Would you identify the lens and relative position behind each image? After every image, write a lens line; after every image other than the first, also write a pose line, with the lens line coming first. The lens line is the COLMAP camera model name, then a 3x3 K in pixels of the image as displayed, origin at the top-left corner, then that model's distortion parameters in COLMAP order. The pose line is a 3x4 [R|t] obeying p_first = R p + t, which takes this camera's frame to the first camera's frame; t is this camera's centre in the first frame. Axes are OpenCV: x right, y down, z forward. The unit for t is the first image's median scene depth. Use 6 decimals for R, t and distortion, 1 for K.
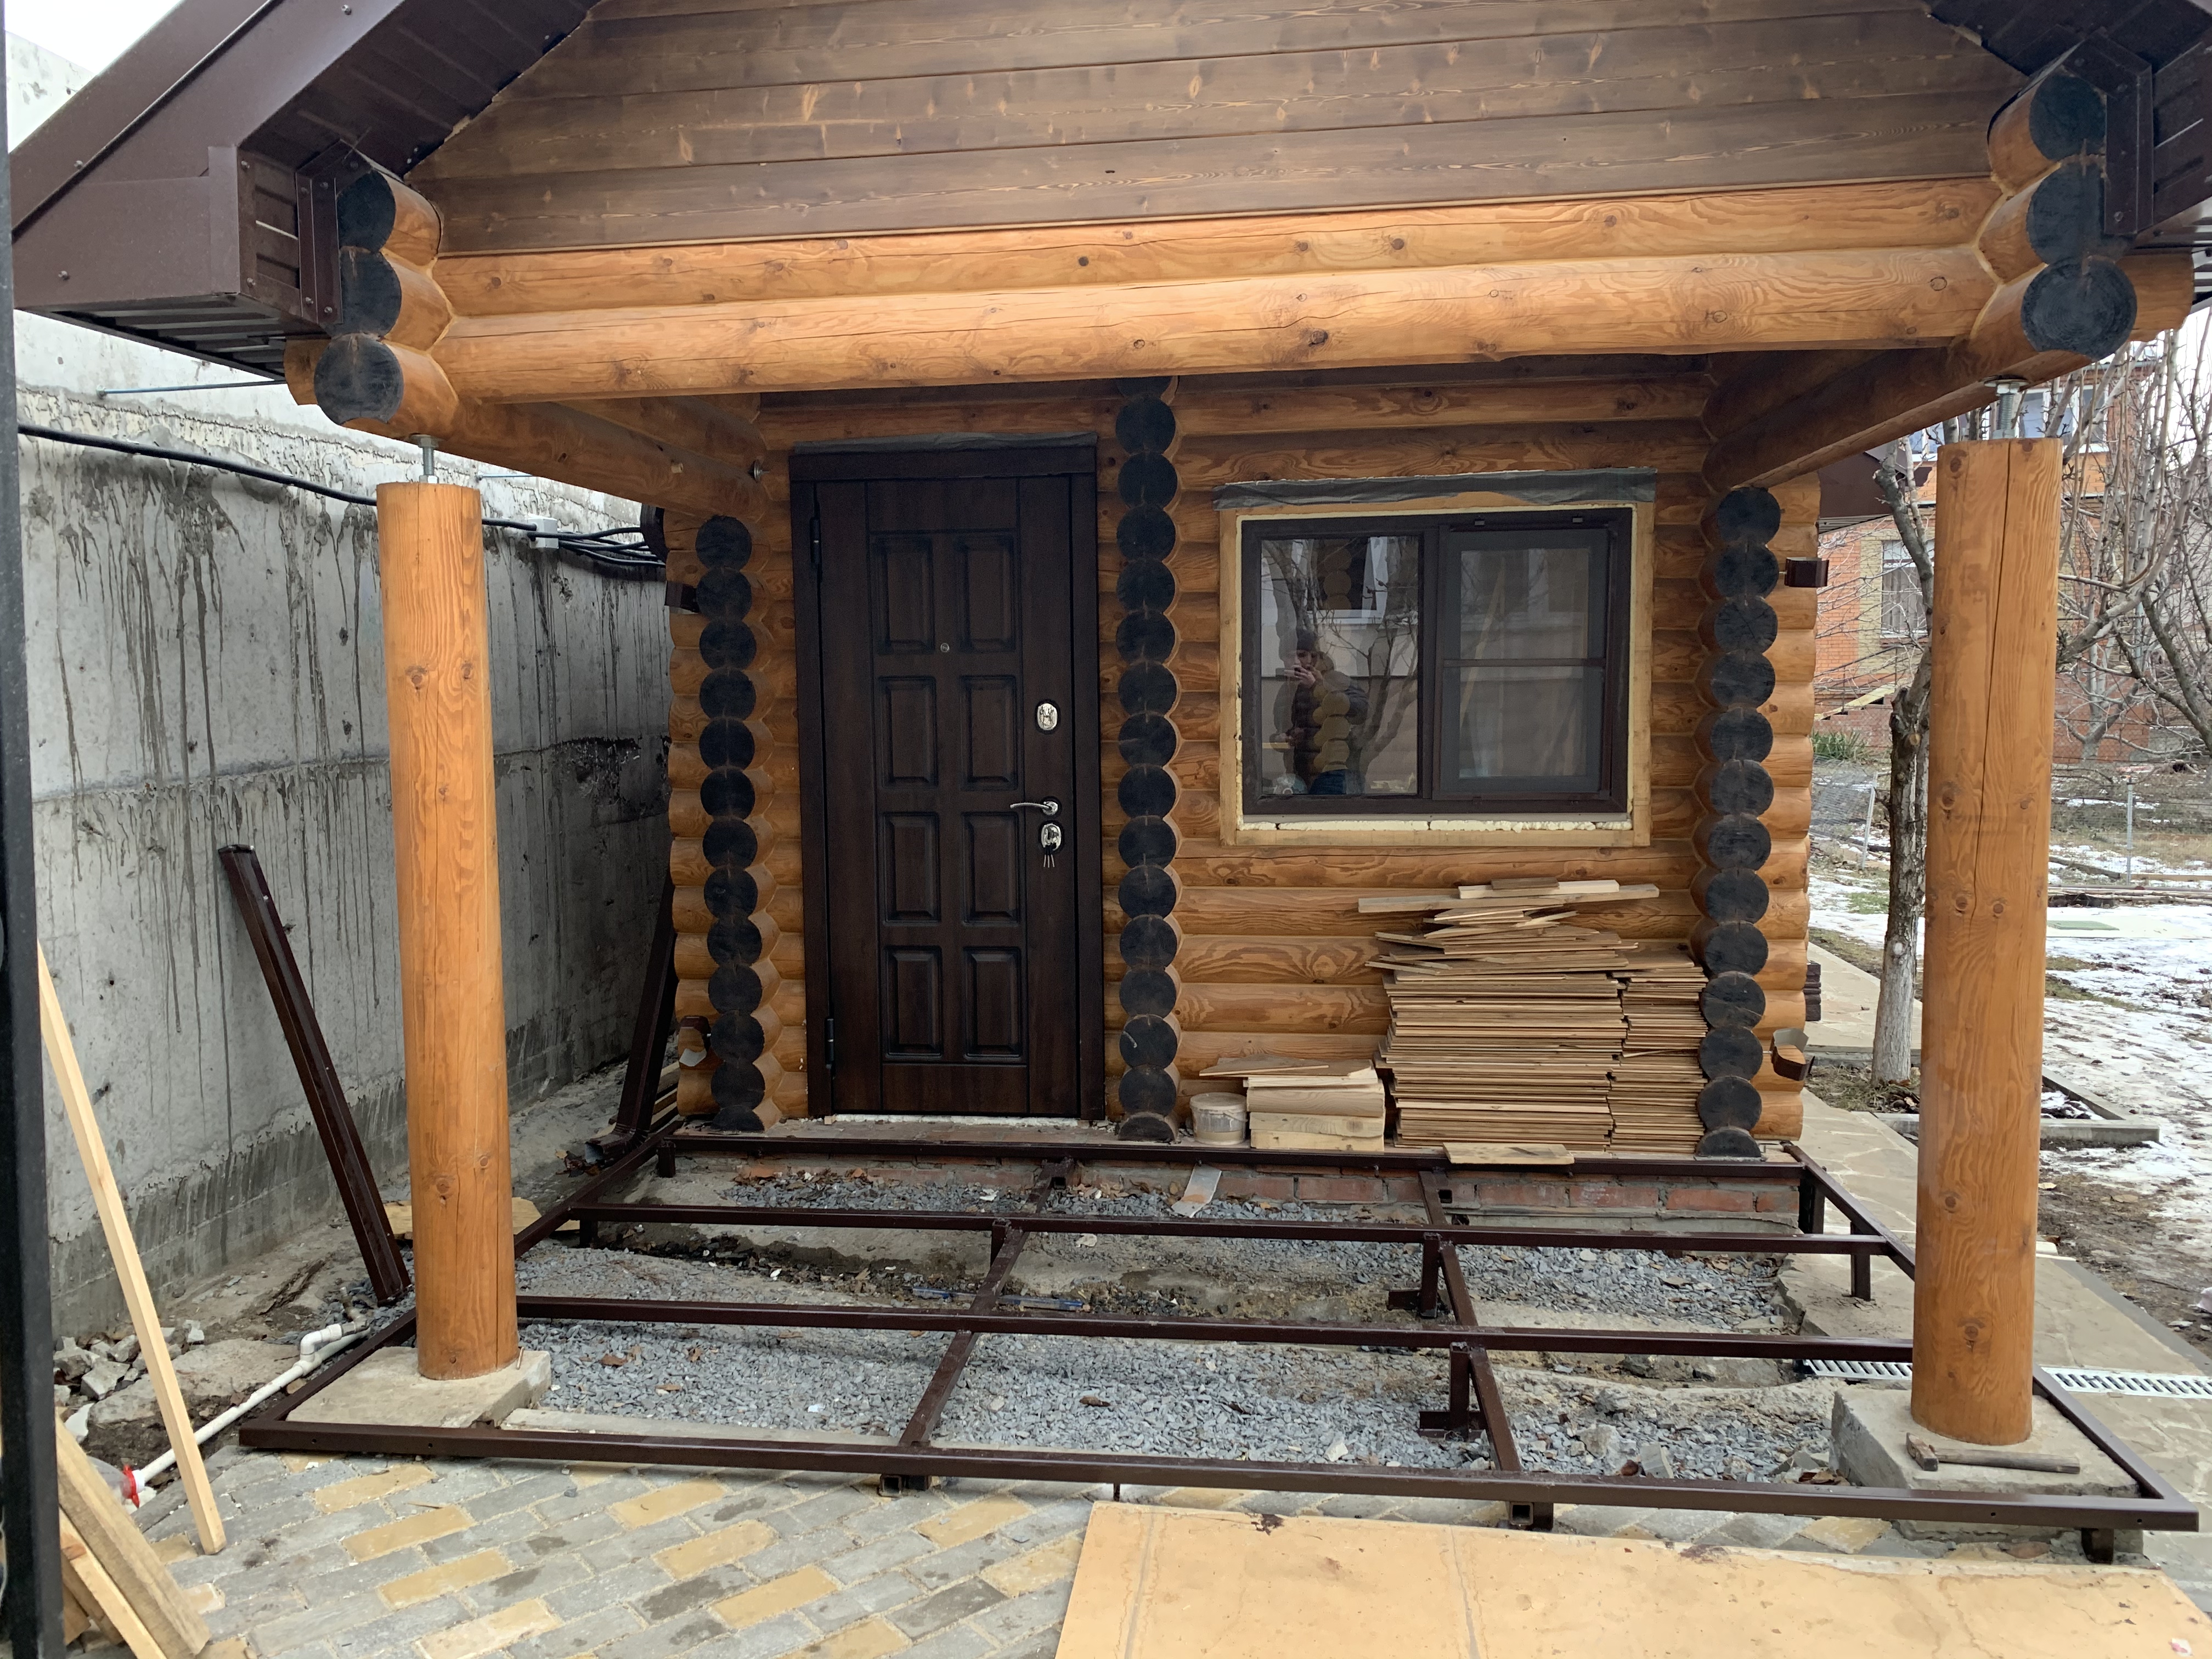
lens RADIAL K [[1698.3, 0, 1106.0], [0, 1698.3, 829.5], [0, 0, 1]] dist [0.084990, -0.081405]
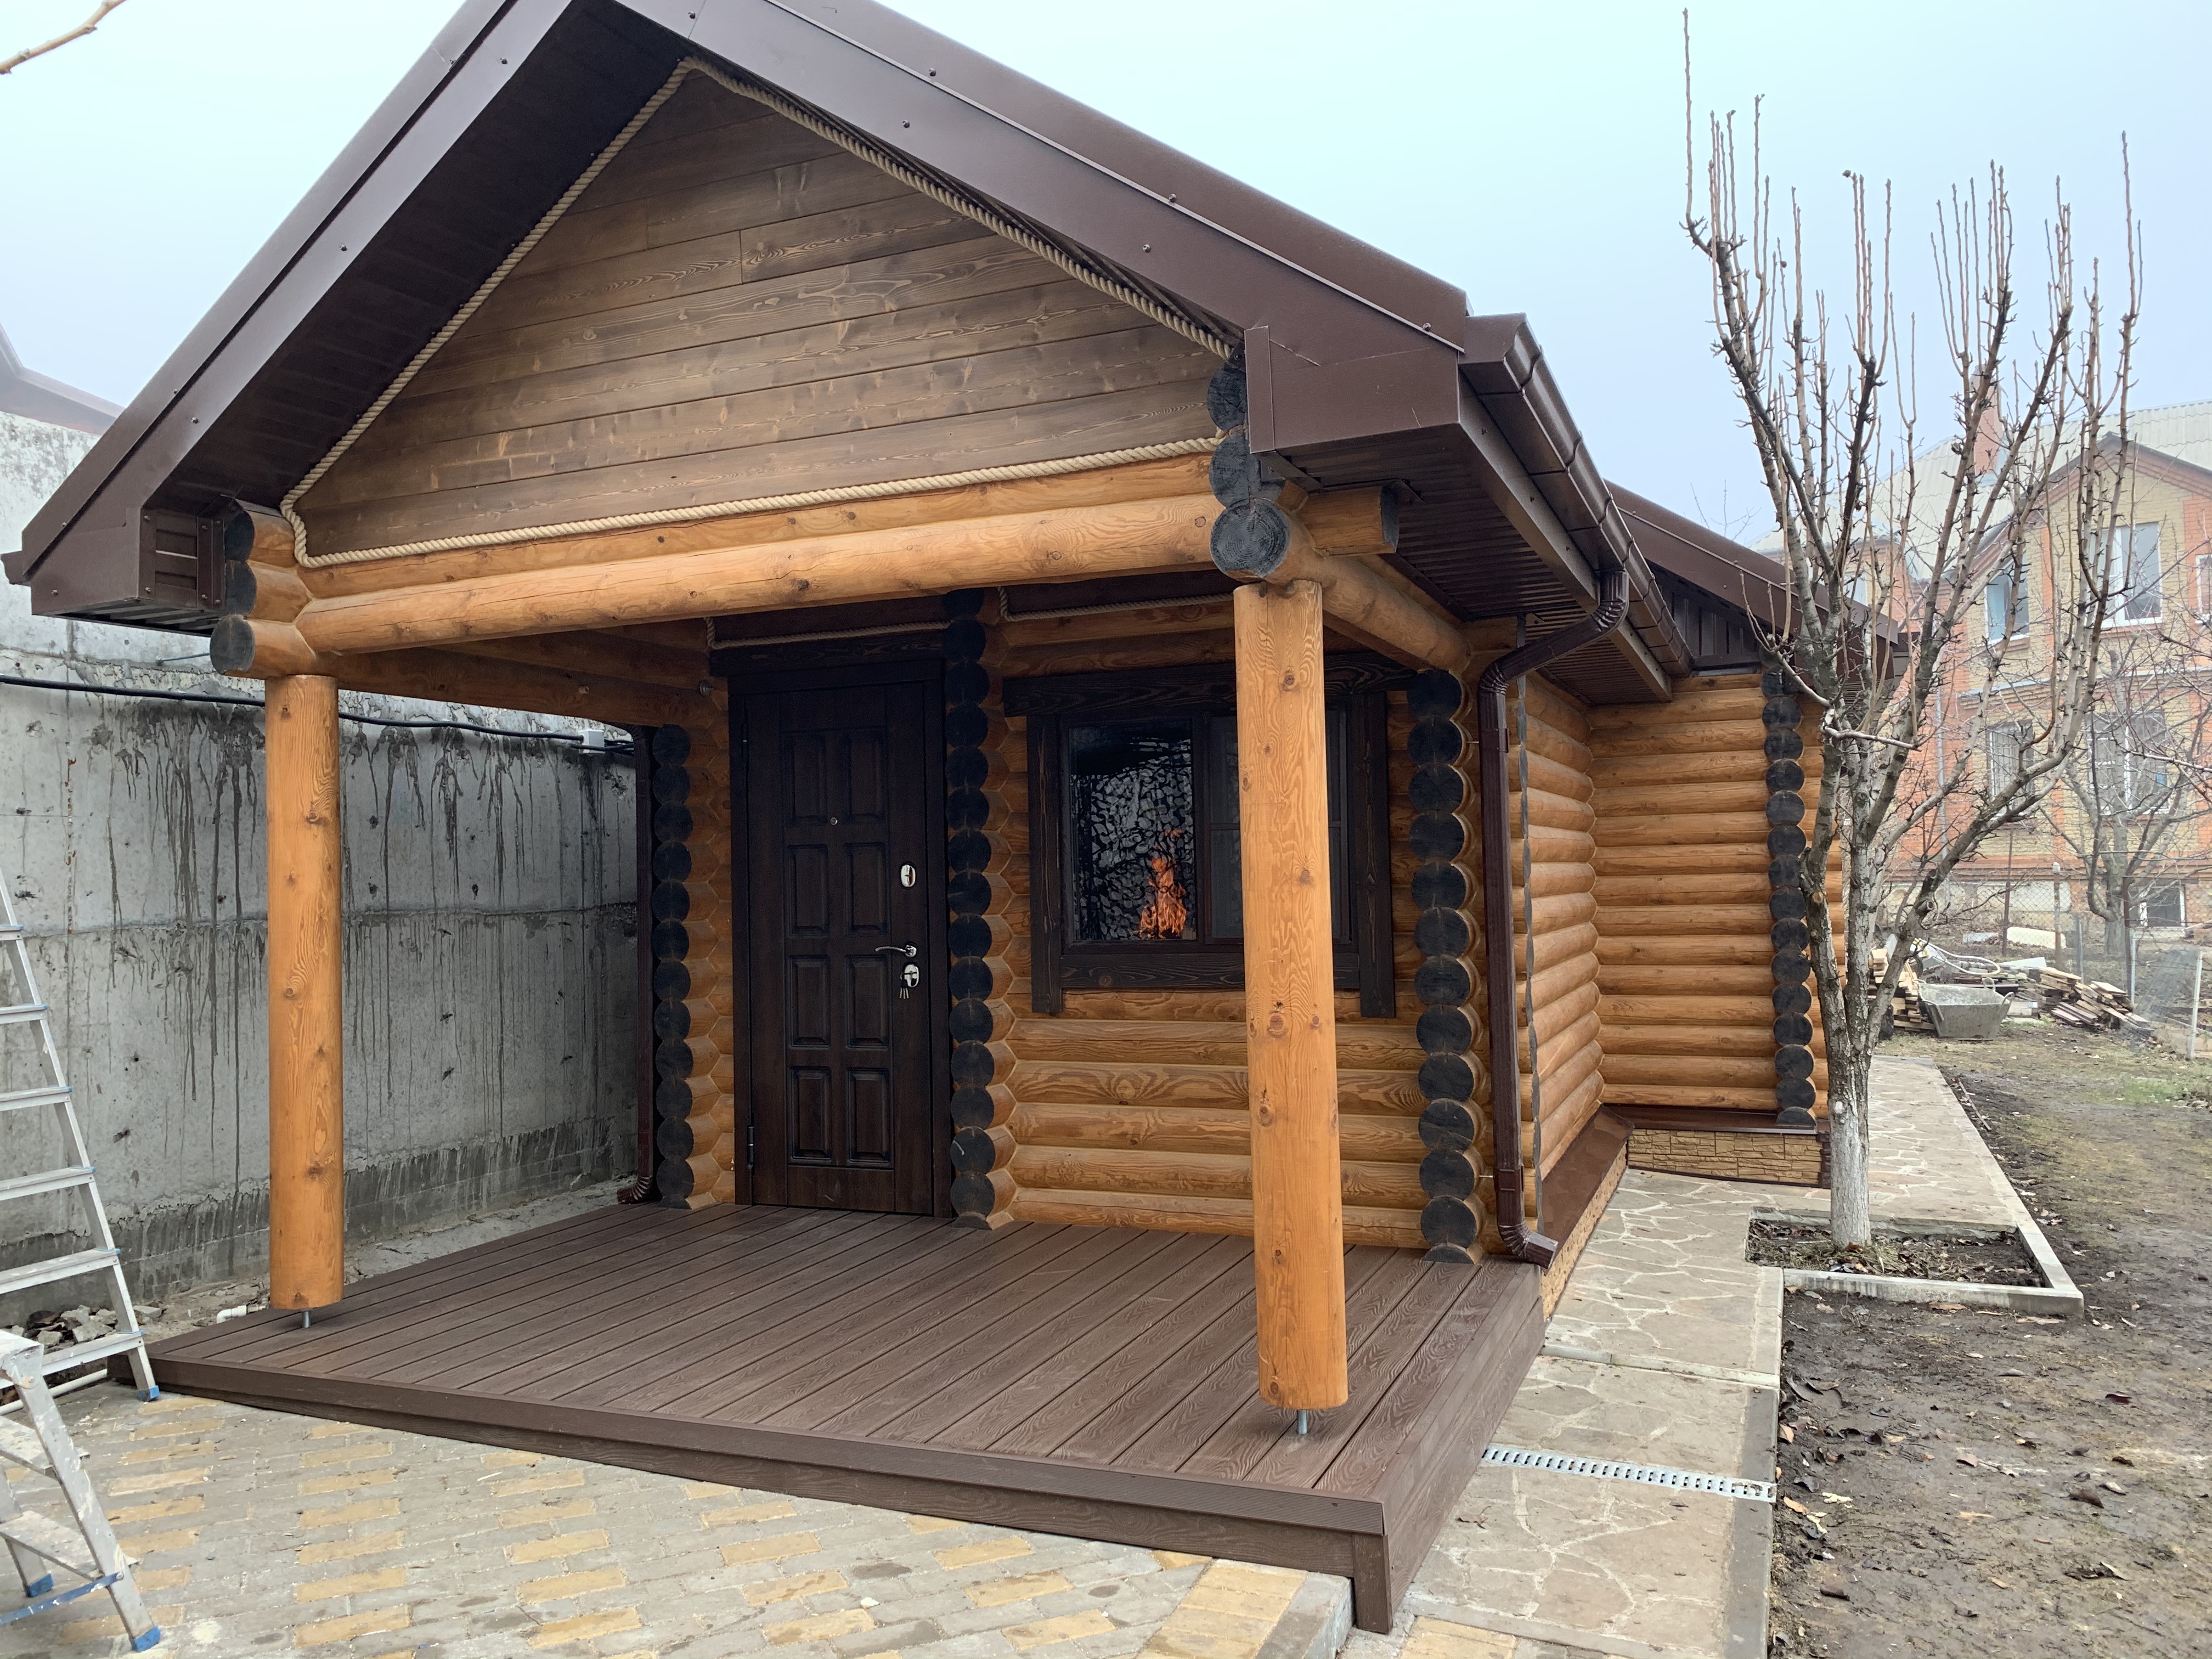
lens RADIAL K [[1709.0, 0, 1077.5], [0, 1709.0, 829.6], [0, 0, 1]] dist [0.085053, -0.106393]
pose [[0.959046, -0.019155, -0.282604, 0.537594], [-0.012626, 0.993828, -0.110212, 0.042525], [0.282970, 0.109266, 0.952884, -0.166754]]
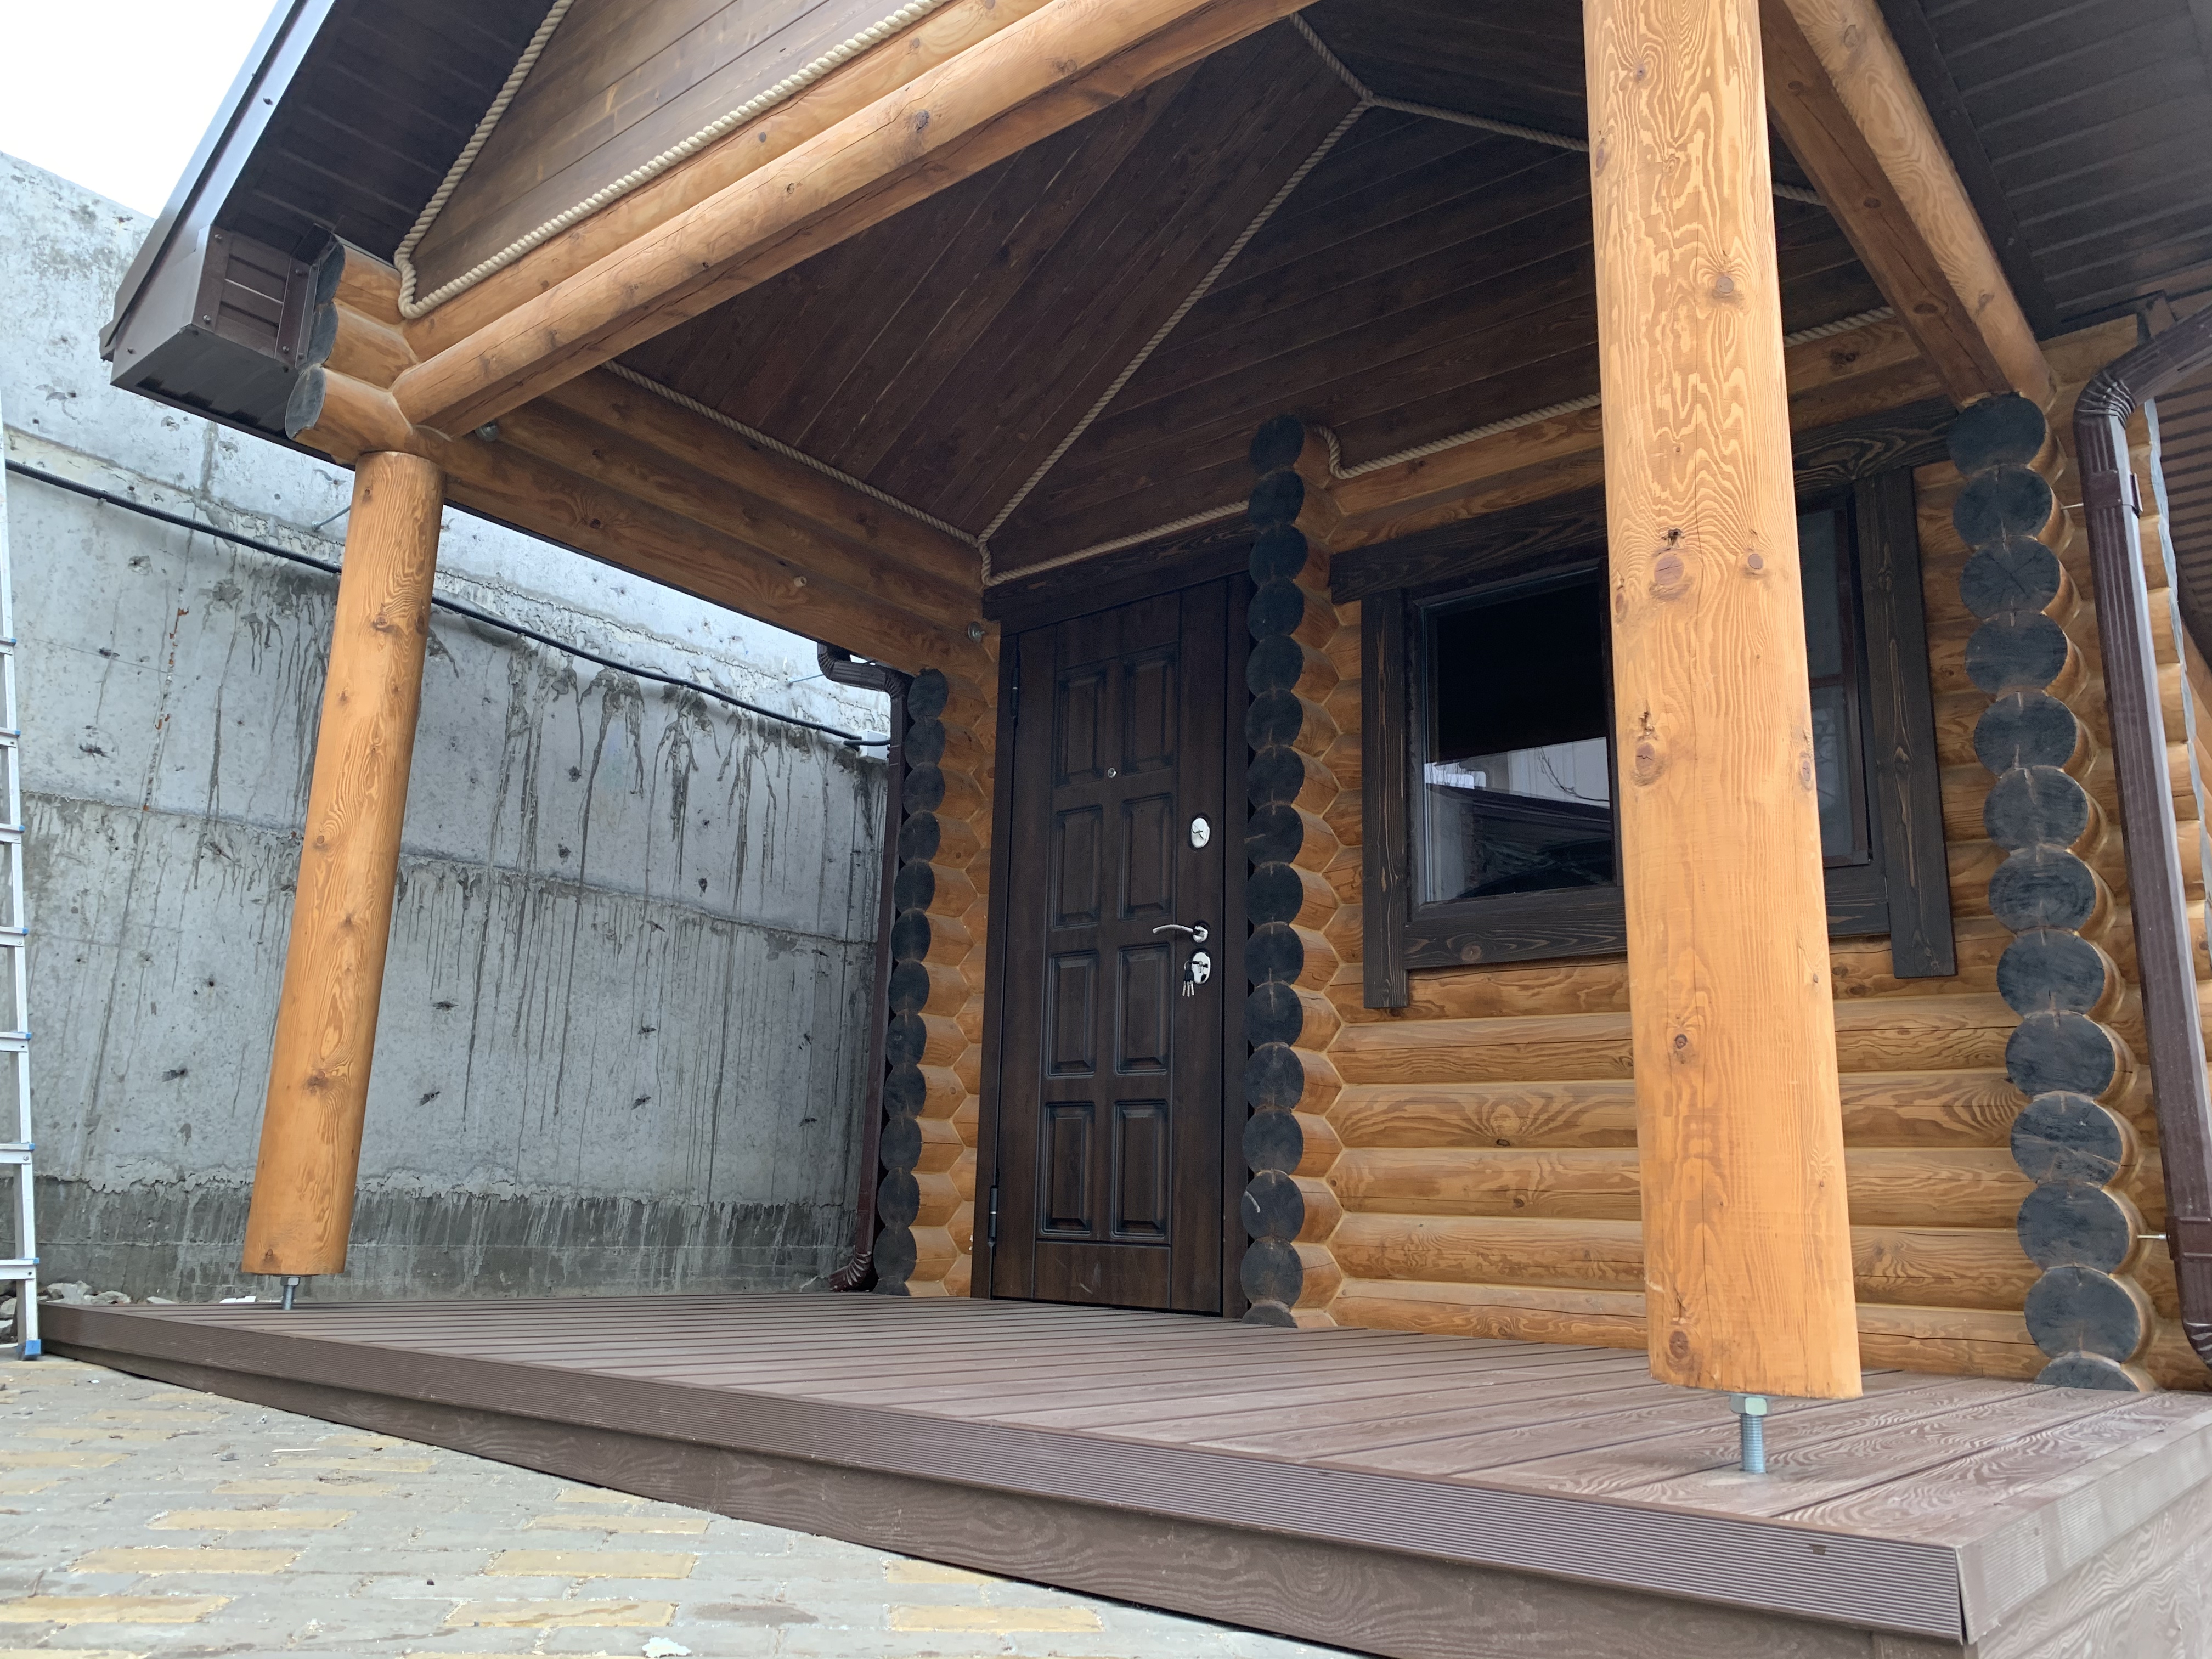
lens RADIAL K [[1703.5, 0, 1065.4], [0, 1703.5, 808.6], [0, 0, 1]] dist [0.111875, -0.197248]
pose [[0.840403, -0.089477, -0.534526, 0.482199], [-0.089985, 0.949550, -0.300428, 0.245897], [0.534440, 0.300580, 0.789953, 0.319430]]
